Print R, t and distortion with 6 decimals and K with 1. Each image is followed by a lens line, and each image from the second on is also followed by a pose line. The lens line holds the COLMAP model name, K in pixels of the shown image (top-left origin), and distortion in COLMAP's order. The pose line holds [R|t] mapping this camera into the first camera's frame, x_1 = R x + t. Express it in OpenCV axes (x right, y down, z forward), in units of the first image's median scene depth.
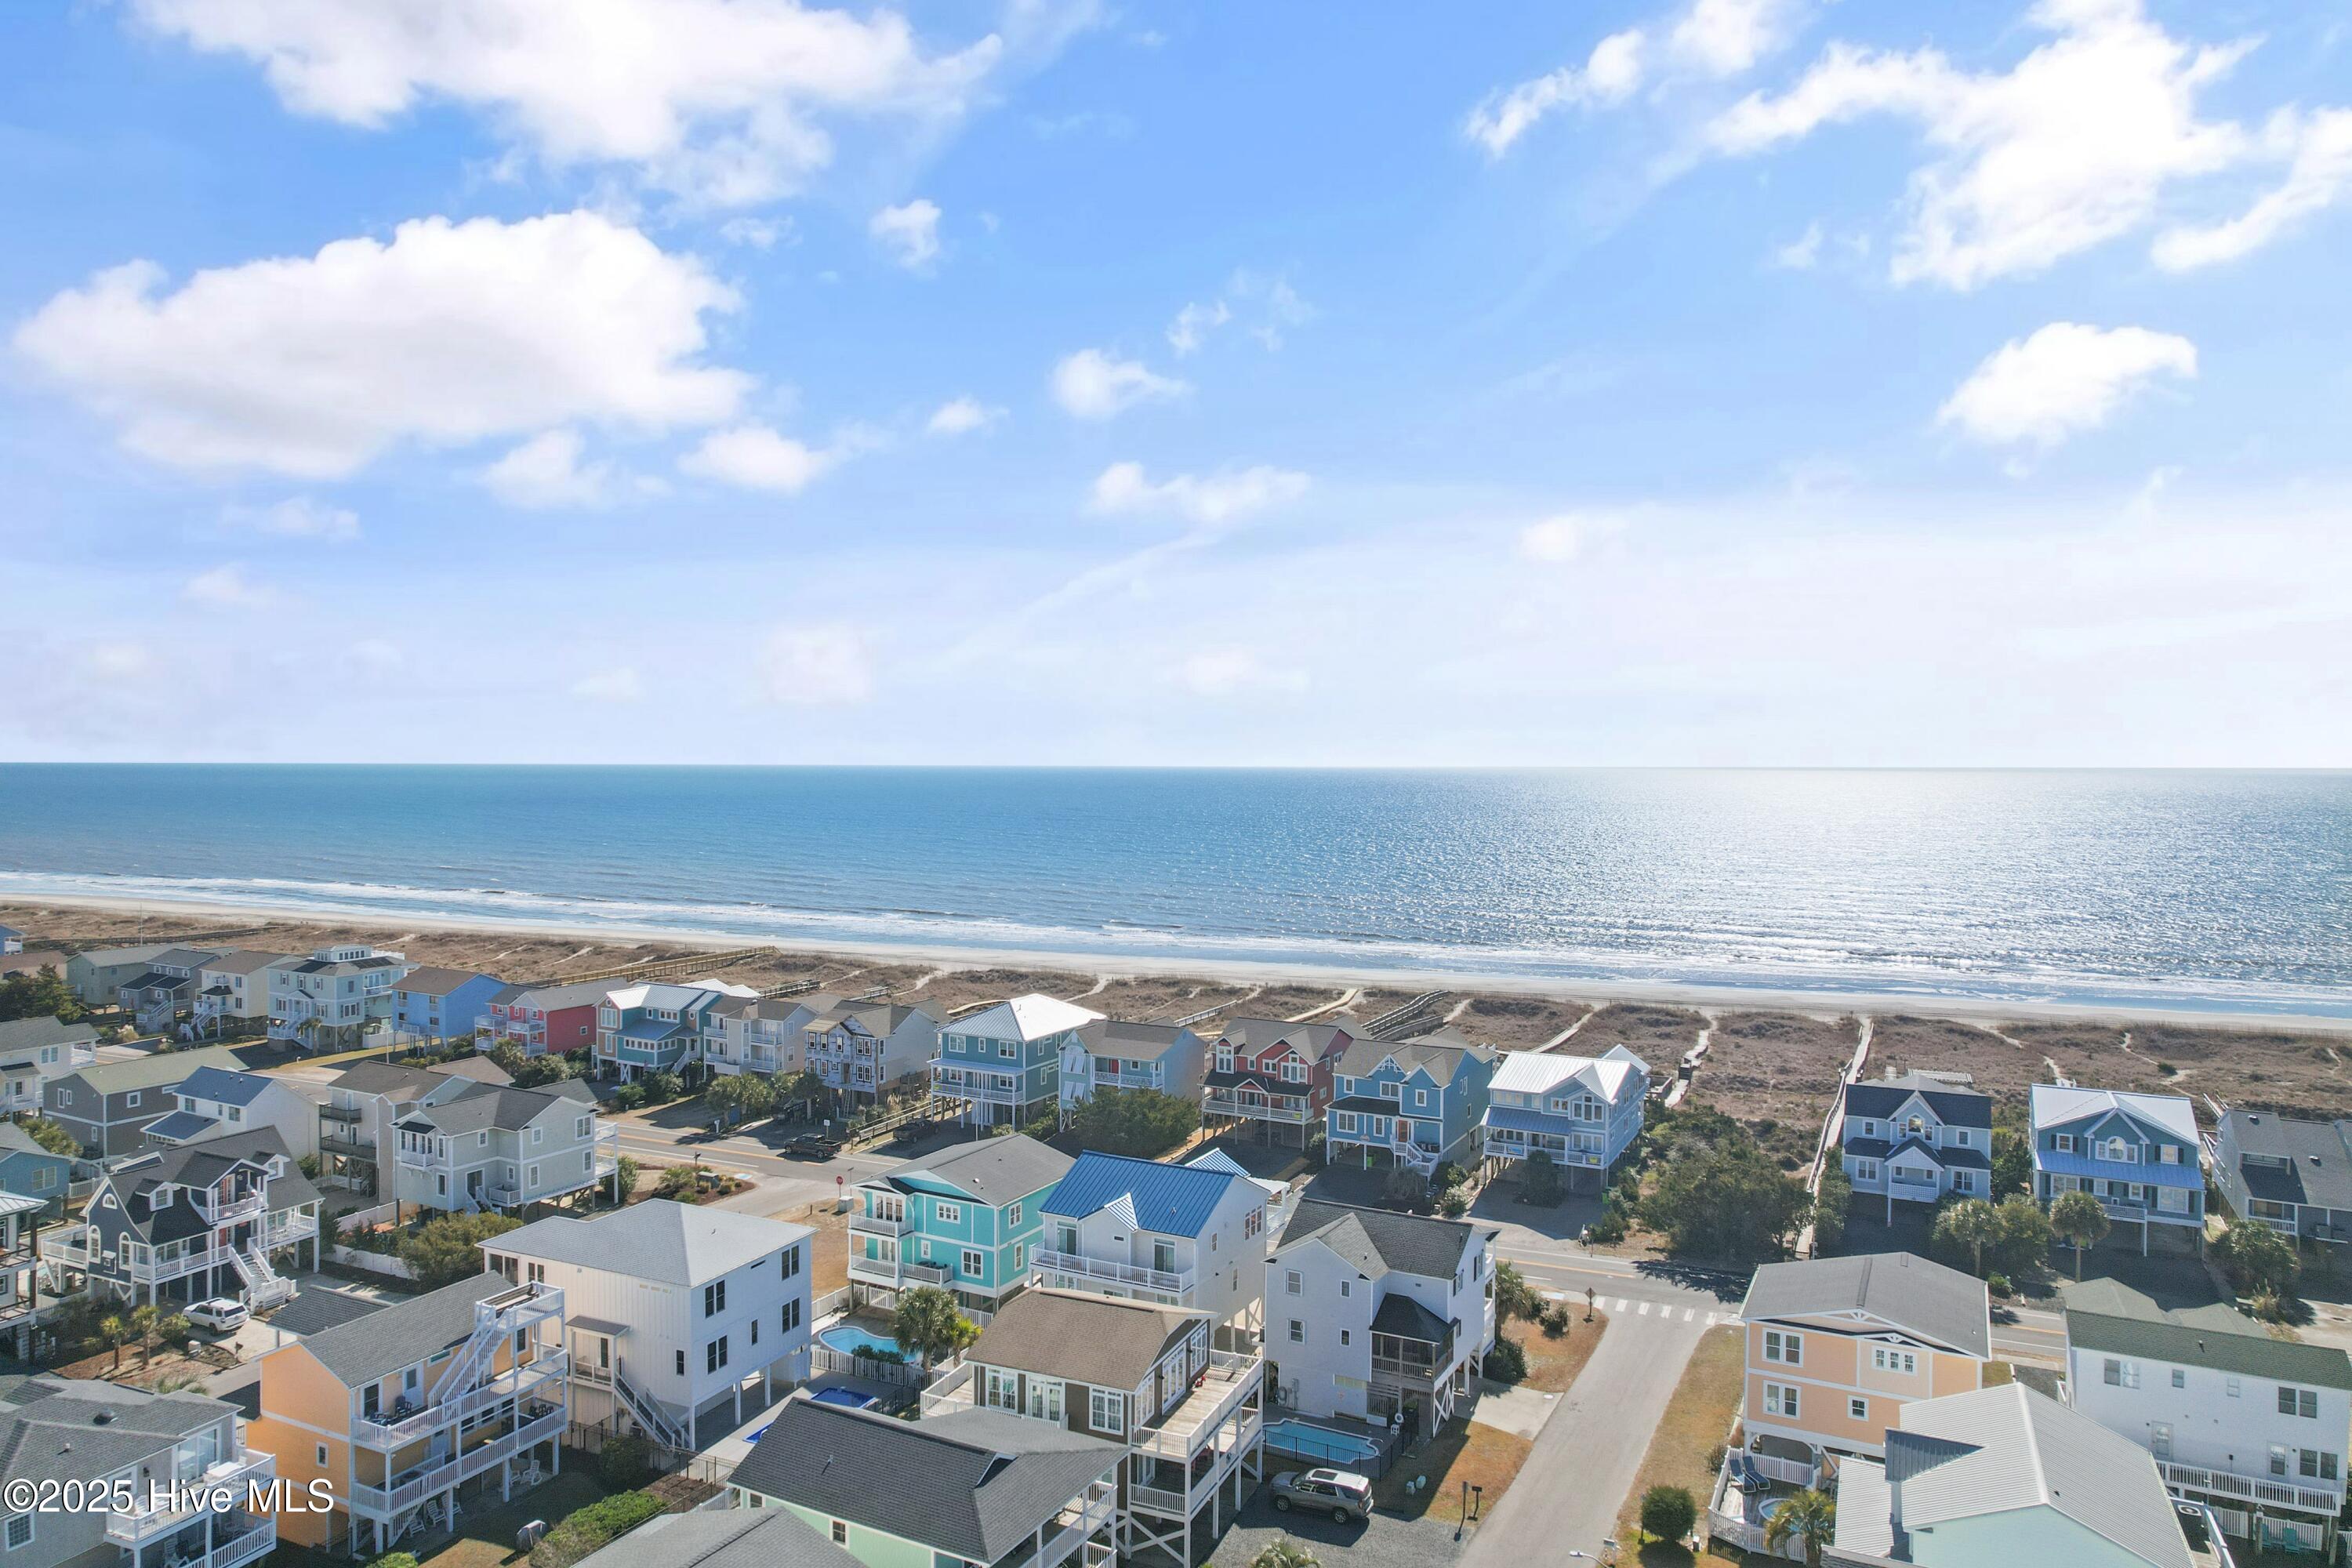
lens RADIAL K [[1538.7, 0, 1176.0], [0, 1538.7, 784.0], [0, 0, 1]] dist [-0.061705, 0.051358]
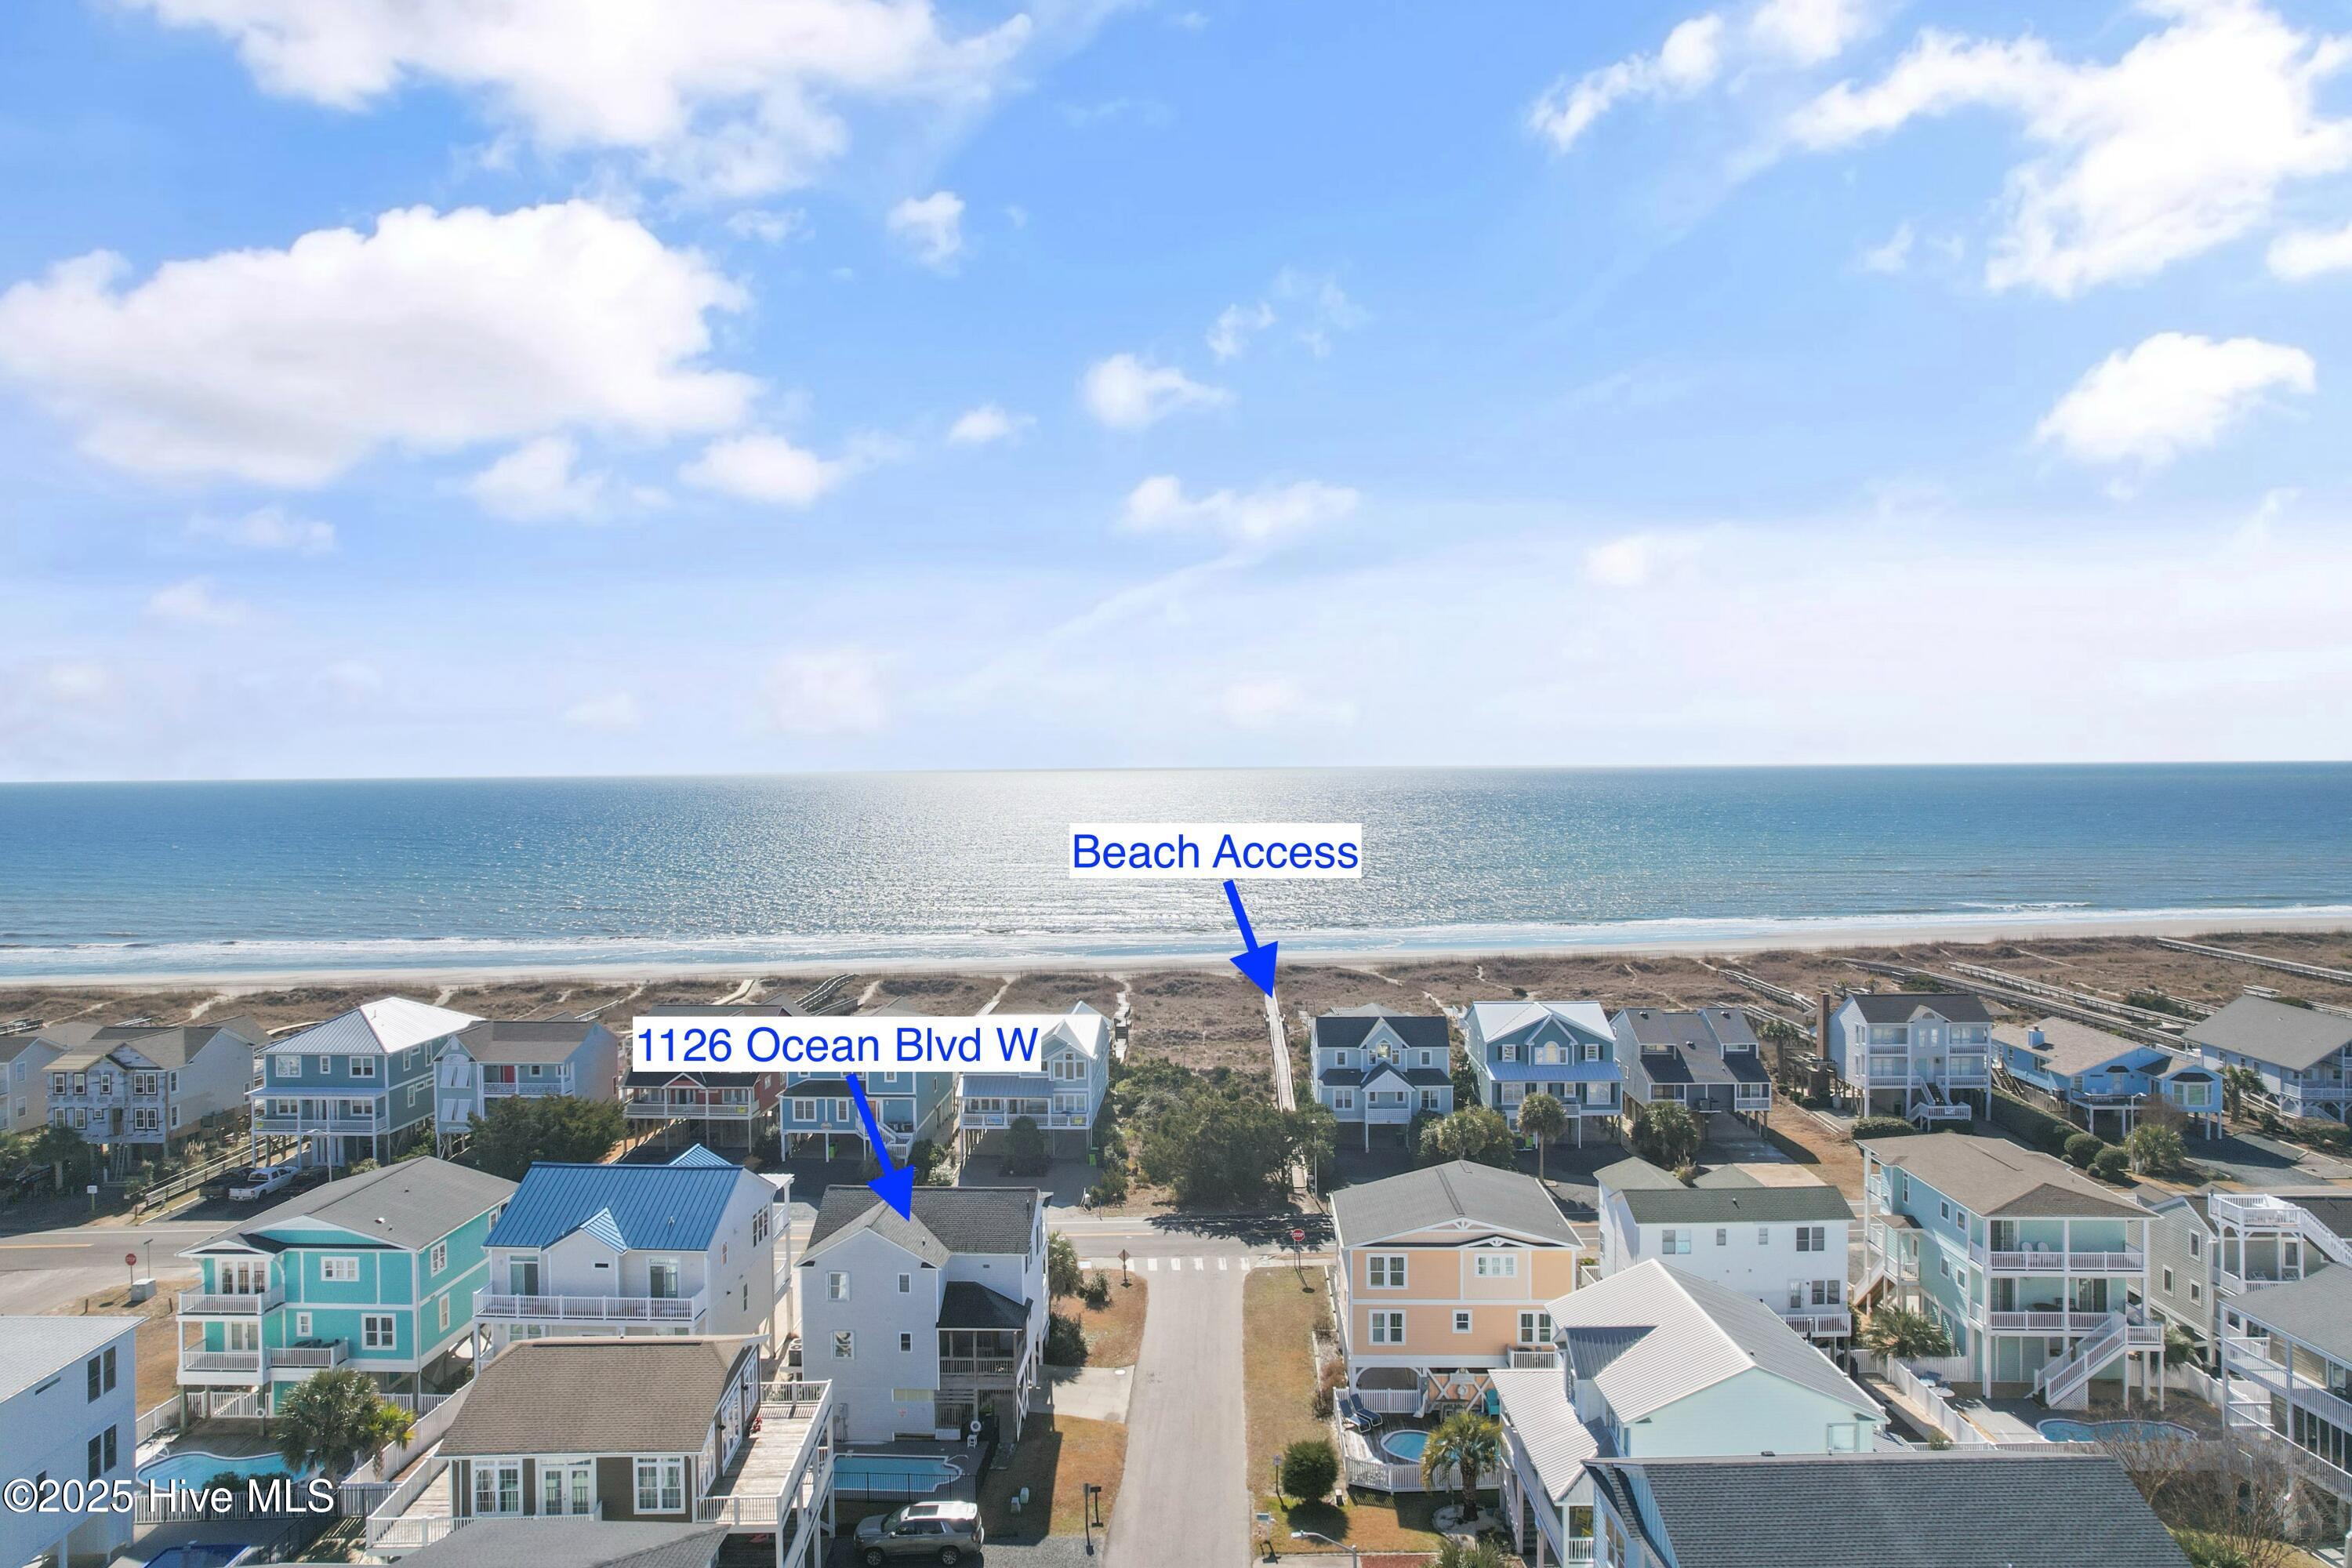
lens RADIAL K [[1538.7, 0, 1176.0], [0, 1538.7, 784.0], [0, 0, 1]] dist [-0.061705, 0.051358]
pose [[0.903829, -0.020477, 0.427404, -0.086123], [0.023135, 0.999732, -0.001027, 0.051679], [-0.427268, 0.010817, 0.904060, 0.150108]]
